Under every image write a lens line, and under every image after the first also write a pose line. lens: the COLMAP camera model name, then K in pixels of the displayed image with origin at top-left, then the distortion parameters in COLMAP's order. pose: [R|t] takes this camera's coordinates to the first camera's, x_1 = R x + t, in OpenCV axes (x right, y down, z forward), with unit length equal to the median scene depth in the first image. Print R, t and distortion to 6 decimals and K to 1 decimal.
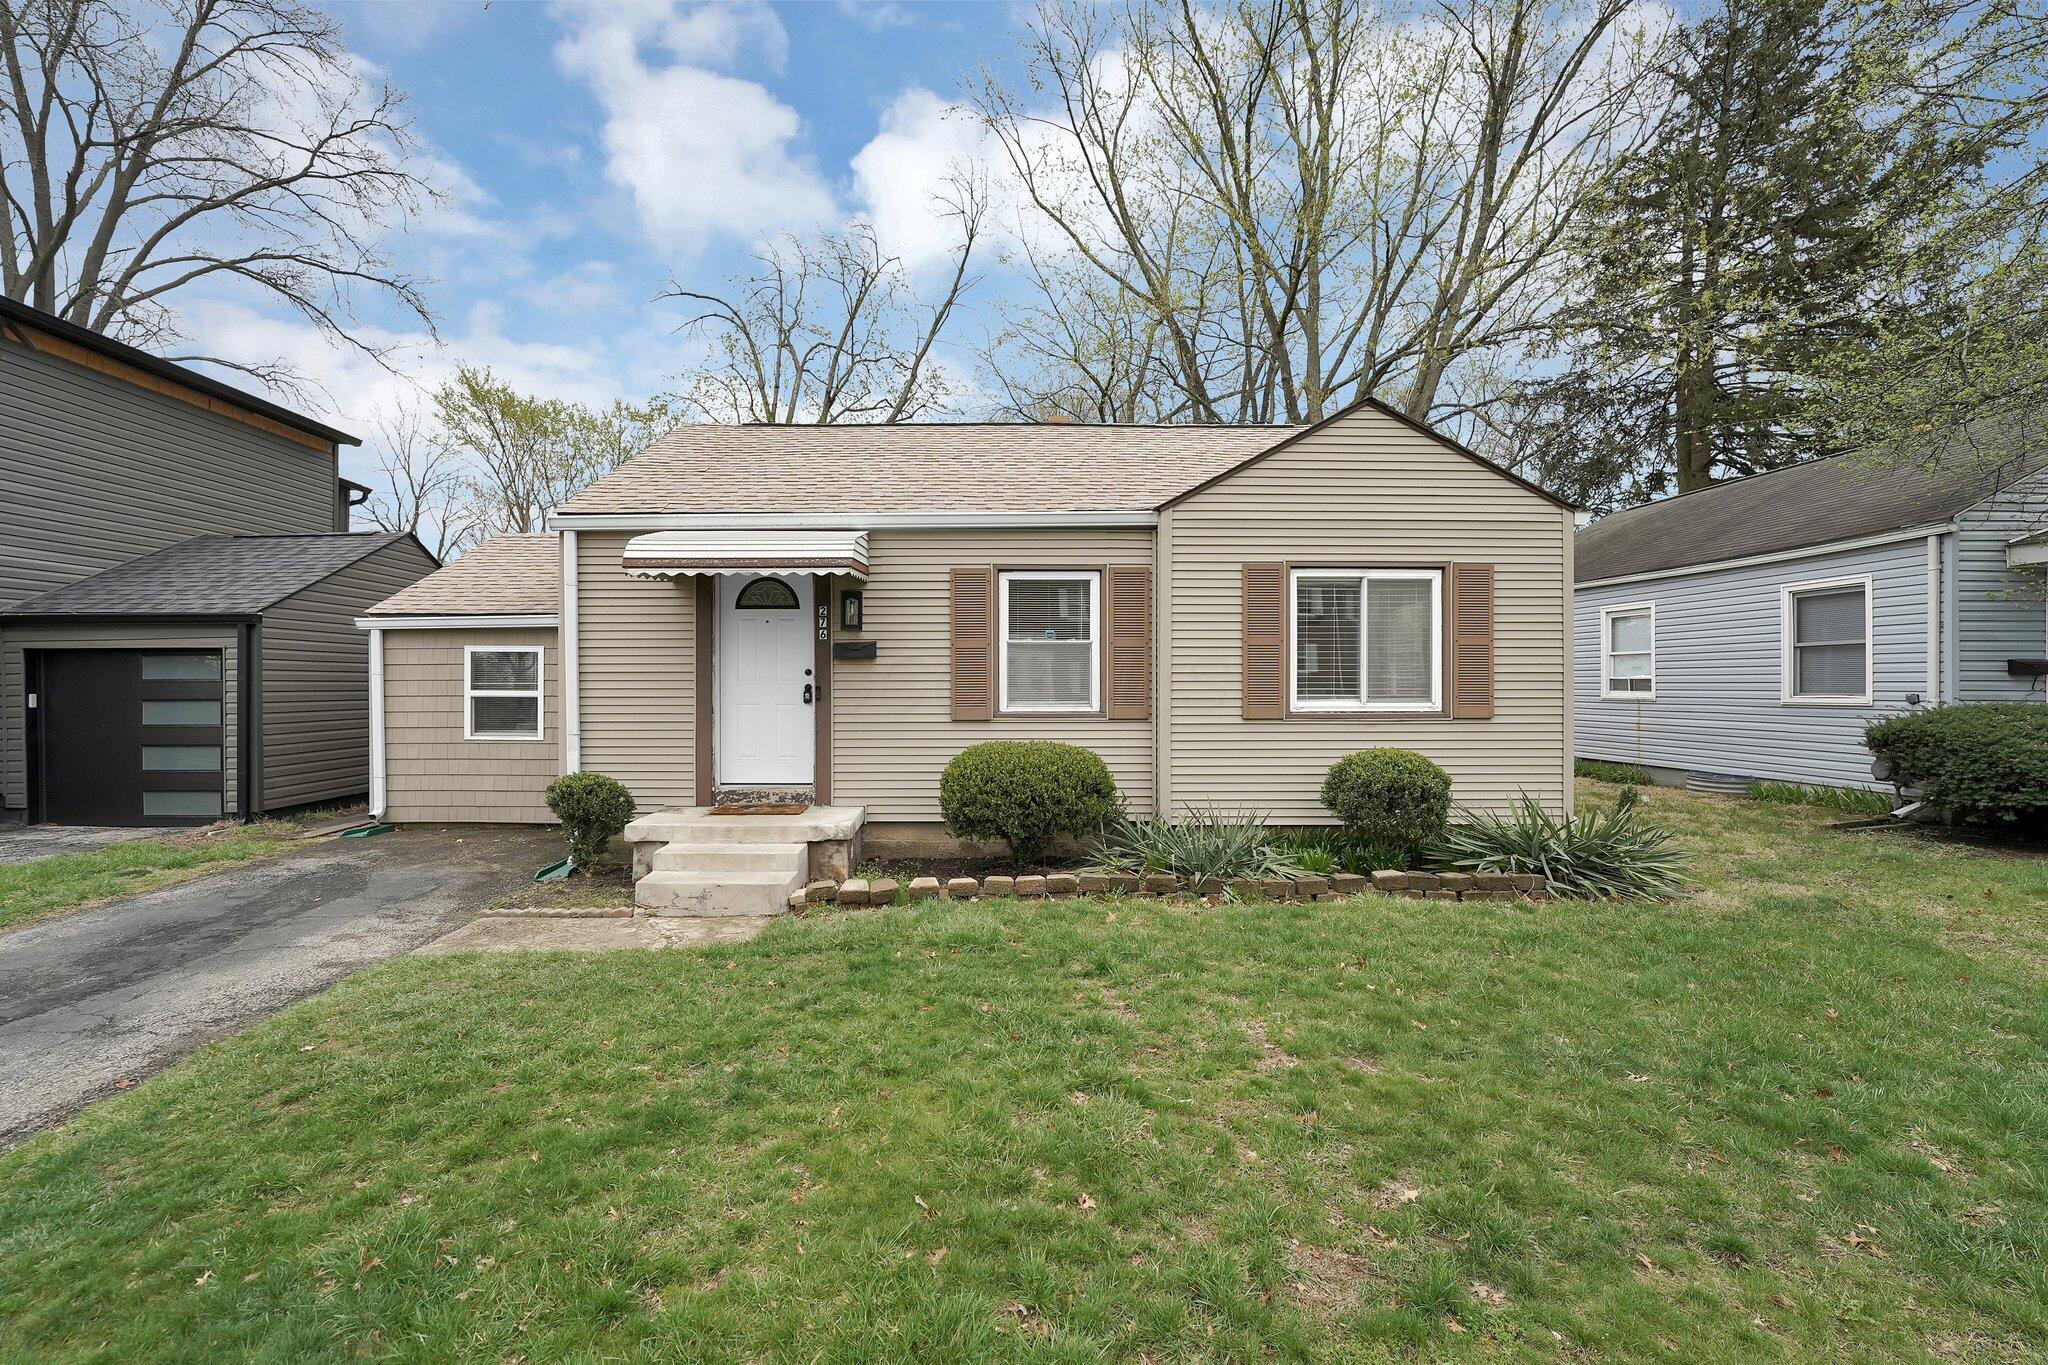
lens RADIAL K [[873.6, 0, 1024.2], [0, 873.6, 678.0], [0, 0, 1]] dist [-0.022584, -0.000067]
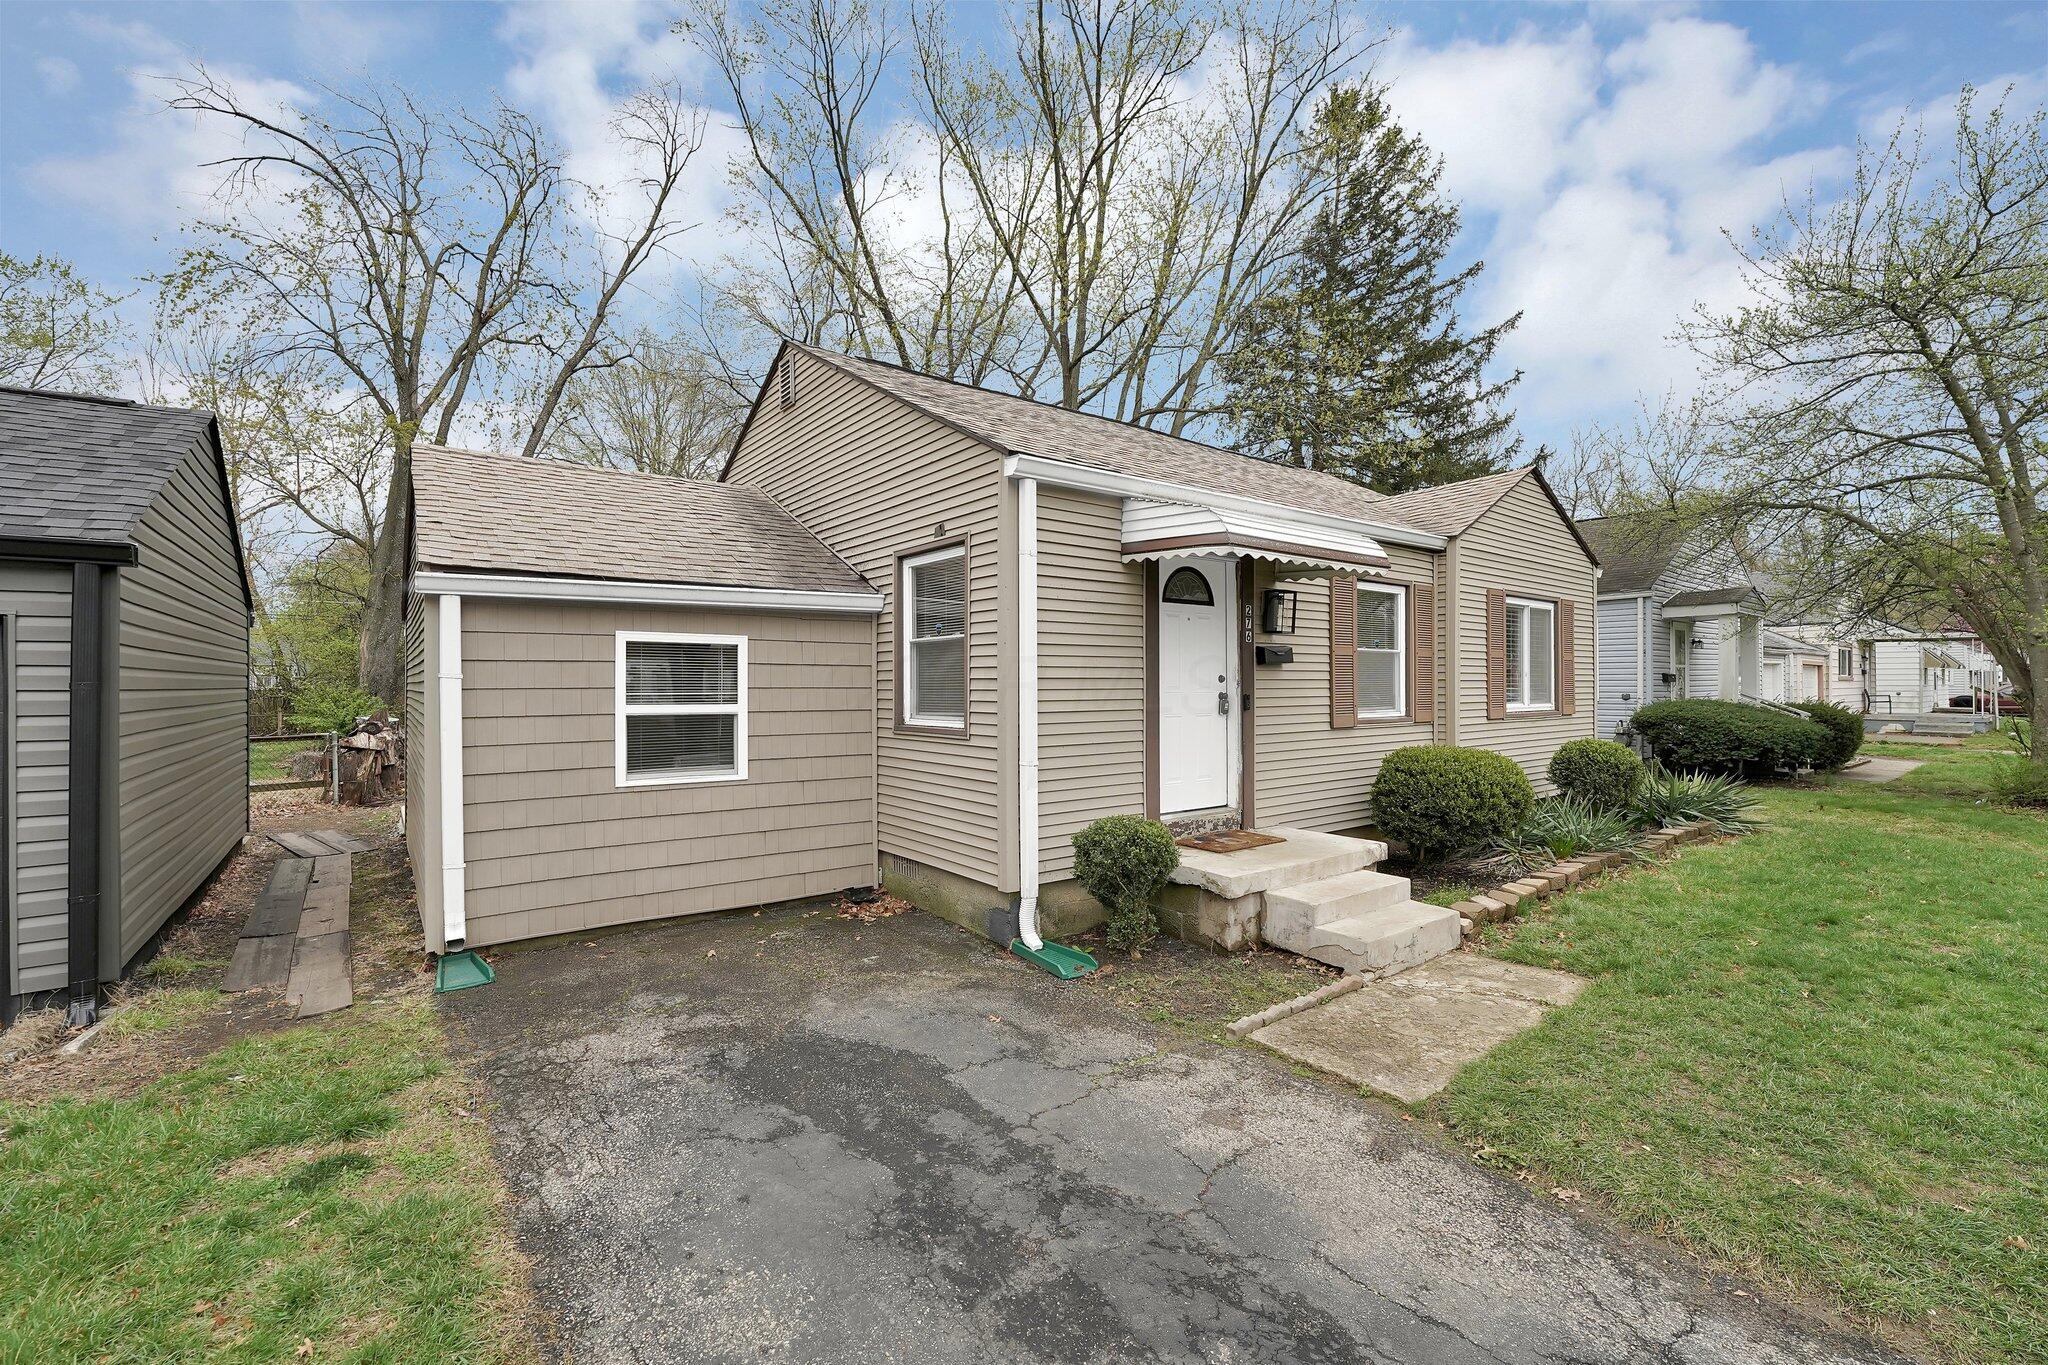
lens RADIAL K [[834.9, 0, 1036.4], [0, 834.9, 674.6], [0, 0, 1]] dist [-0.023624, 0.000146]
pose [[0.812750, 0.006153, 0.582580, -0.805399], [-0.002426, 0.999971, -0.007177, -0.003697], [-0.582607, 0.004420, 0.812742, 0.390591]]
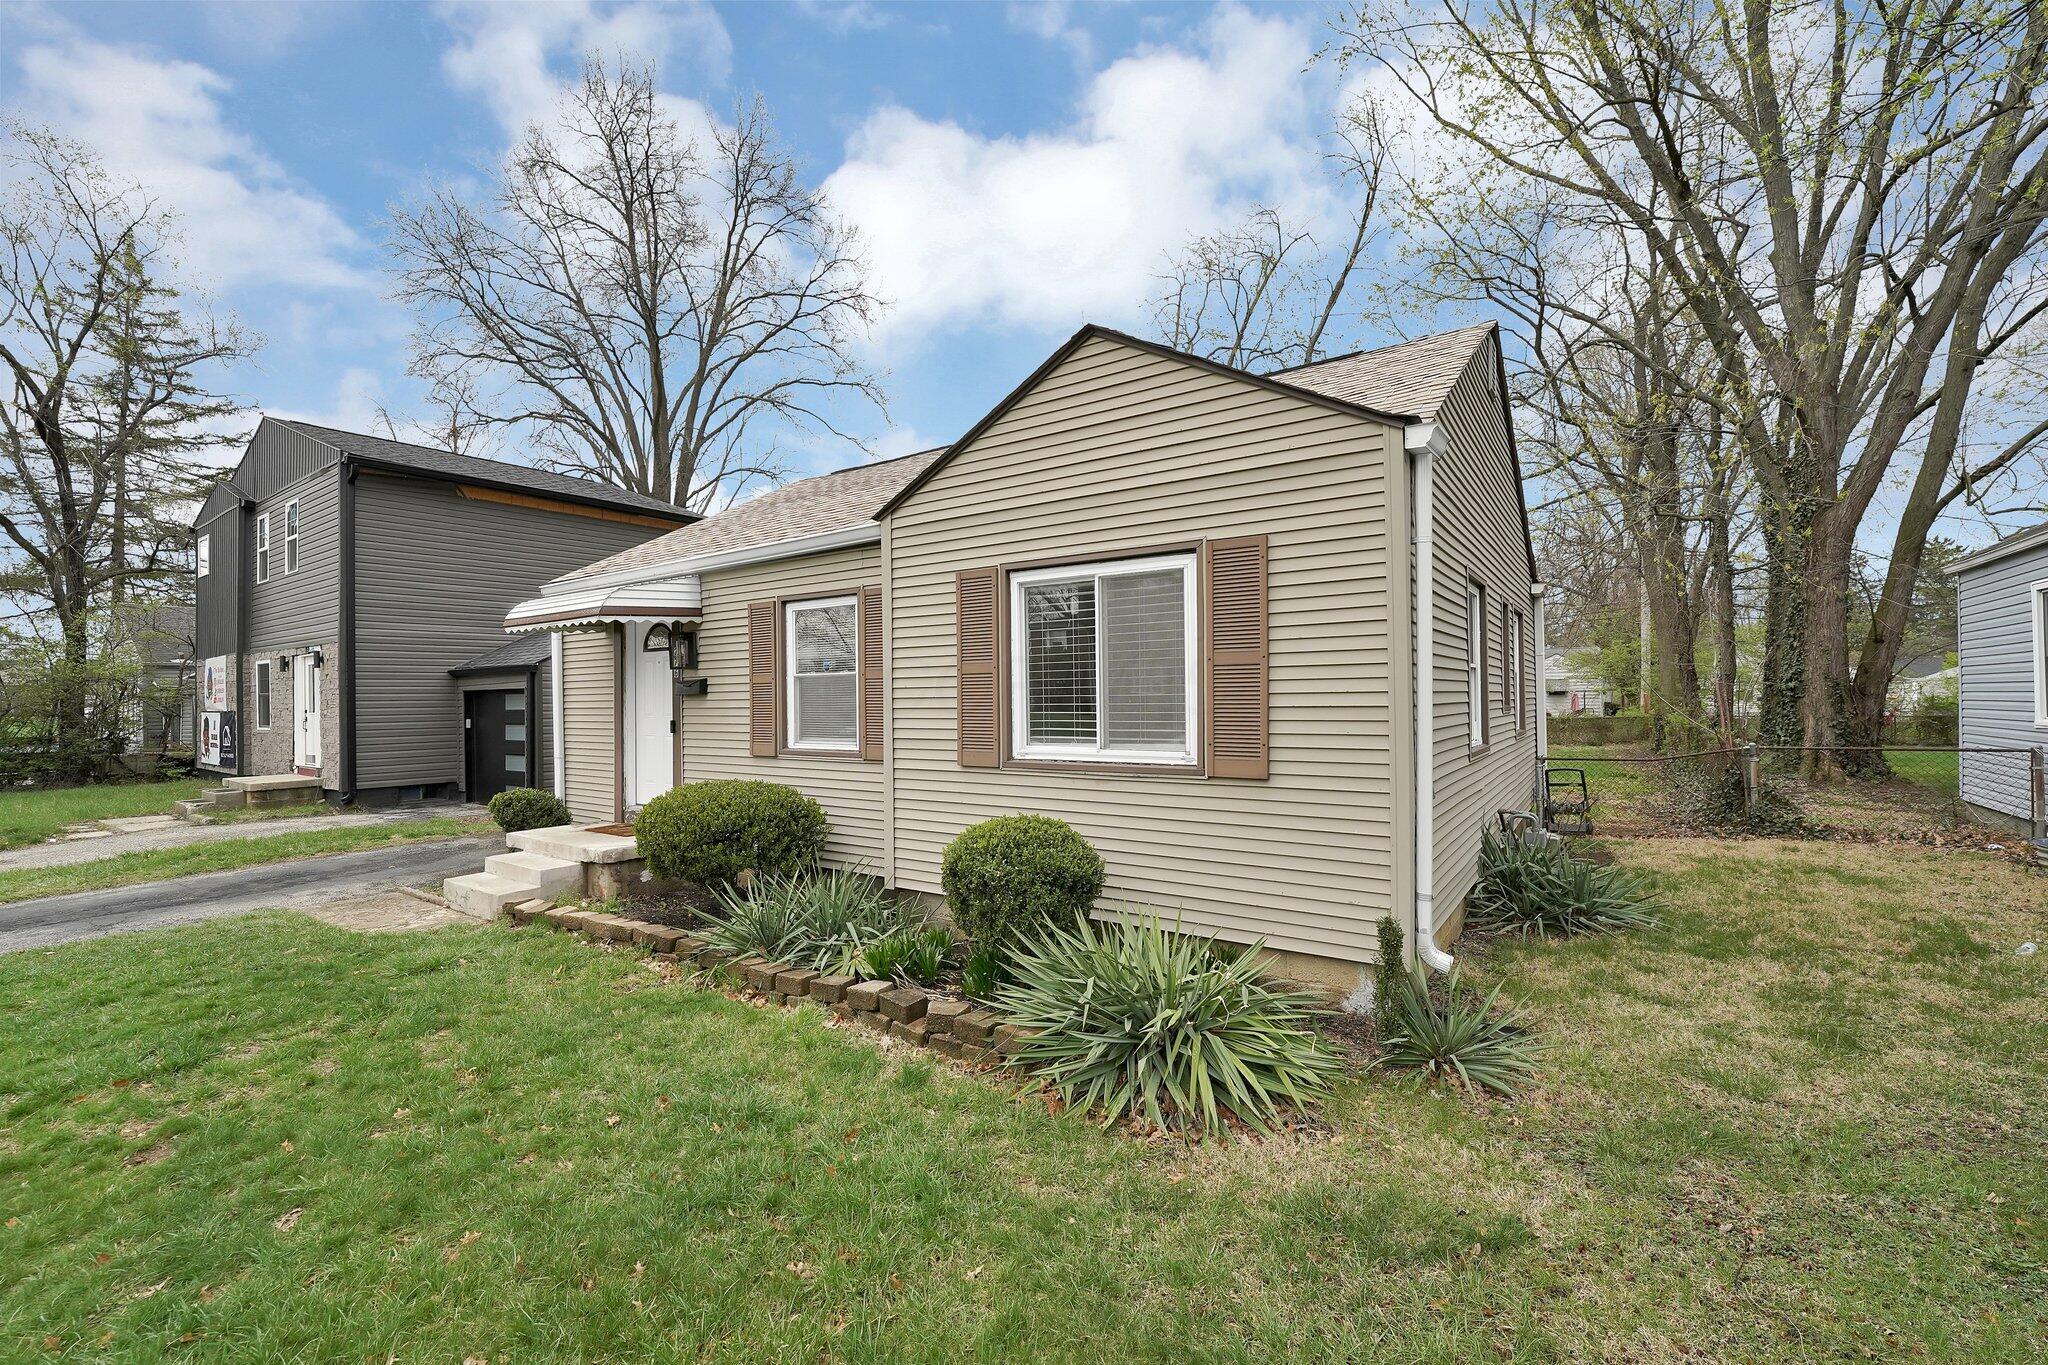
lens RADIAL K [[885.6, 0, 1024.0], [0, 885.6, 682.5], [0, 0, 1]] dist [0.000241, 0.000039]
pose [[0.798055, -0.018437, -0.602303, 0.711295], [0.014397, 0.999830, -0.011531, -0.017331], [0.602413, 0.000531, 0.798184, 0.343552]]
